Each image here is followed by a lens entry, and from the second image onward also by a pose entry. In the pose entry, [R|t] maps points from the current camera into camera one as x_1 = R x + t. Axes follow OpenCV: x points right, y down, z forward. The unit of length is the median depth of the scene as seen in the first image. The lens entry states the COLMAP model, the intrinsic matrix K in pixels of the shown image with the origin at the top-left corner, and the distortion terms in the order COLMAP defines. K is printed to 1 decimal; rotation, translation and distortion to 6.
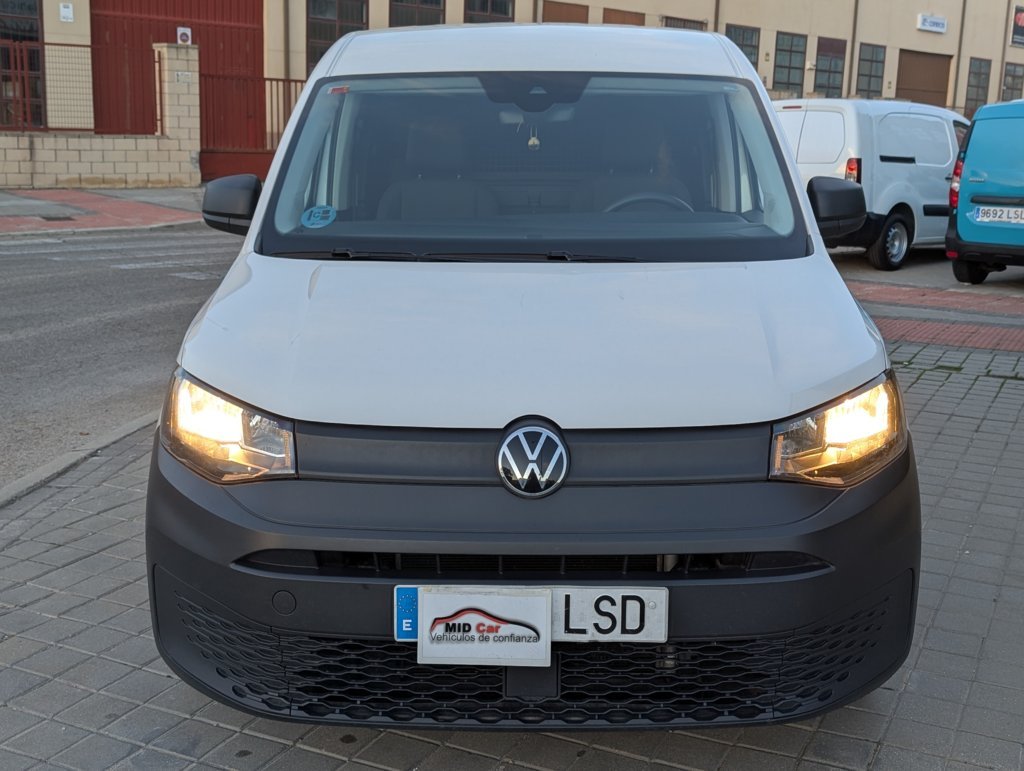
lens RADIAL K [[1297.1, 0, 512.0], [0, 1297.1, 385.5], [0, 0, 1]] dist [0.023073, 0.049415]
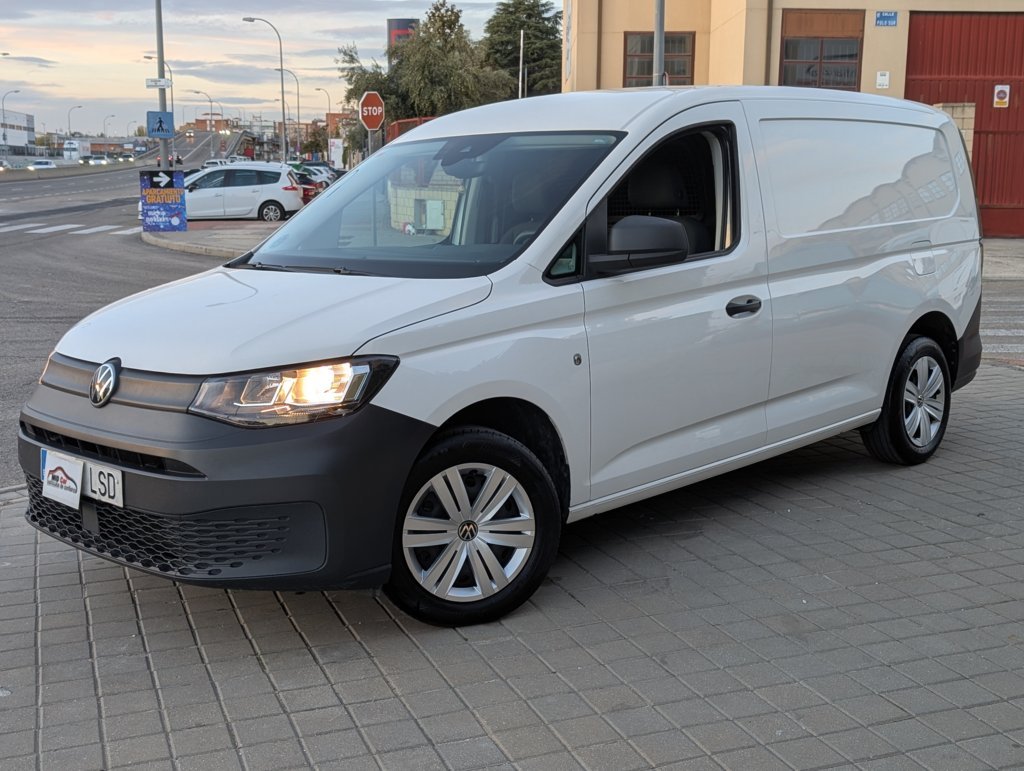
lens RADIAL K [[1297.1, 0, 512.0], [0, 1297.1, 385.5], [0, 0, 1]] dist [0.023073, 0.049415]
pose [[0.721271, 0.098922, -0.685552, 1.503365], [-0.128797, 0.991642, 0.007582, -0.018235], [0.680573, 0.082828, 0.727984, 0.175866]]
